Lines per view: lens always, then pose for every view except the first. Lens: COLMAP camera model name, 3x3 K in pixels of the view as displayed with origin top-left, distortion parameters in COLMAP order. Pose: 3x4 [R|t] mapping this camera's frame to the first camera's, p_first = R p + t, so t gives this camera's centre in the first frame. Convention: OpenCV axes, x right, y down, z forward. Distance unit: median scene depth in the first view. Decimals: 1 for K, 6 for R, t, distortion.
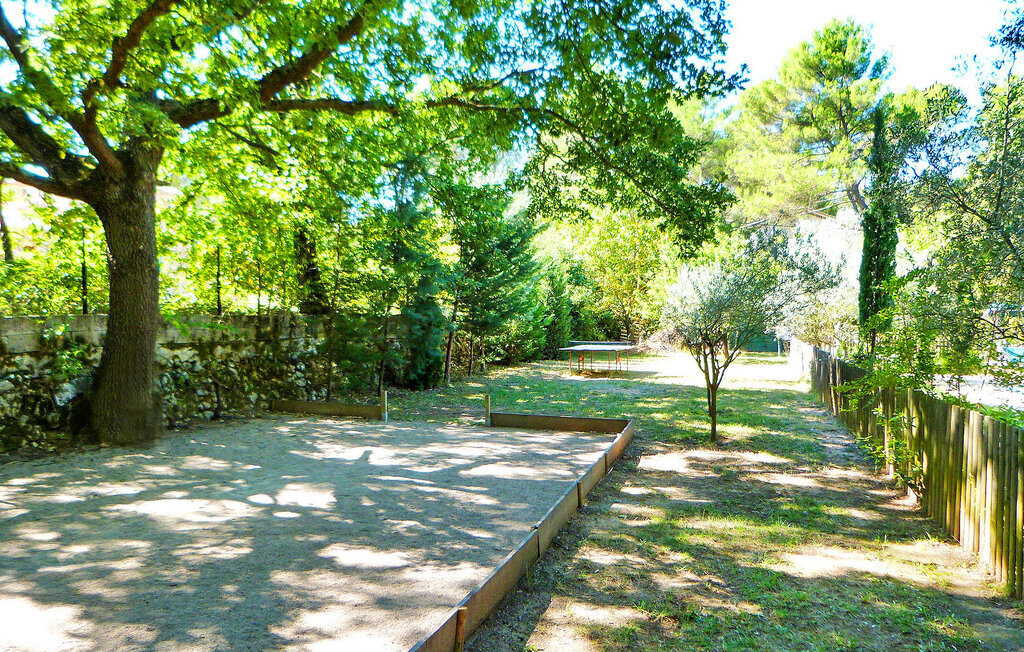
lens RADIAL K [[772.2, 0, 509.9], [0, 772.2, 317.5], [0, 0, 1]] dist [-0.025592, 0.008218]
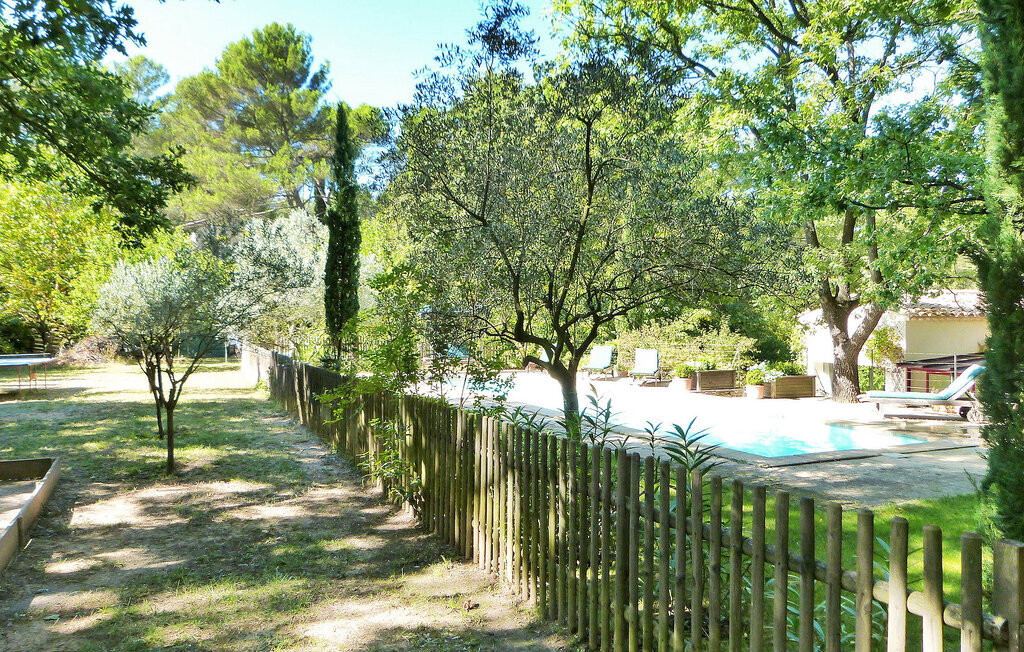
lens RADIAL K [[772.2, 0, 509.9], [0, 772.2, 317.5], [0, 0, 1]] dist [-0.025592, 0.008218]
pose [[0.764448, -0.010944, 0.644592, 0.013389], [0.014339, 0.999897, -0.000029, 0.001413], [-0.644526, 0.009265, 0.764526, 0.123381]]
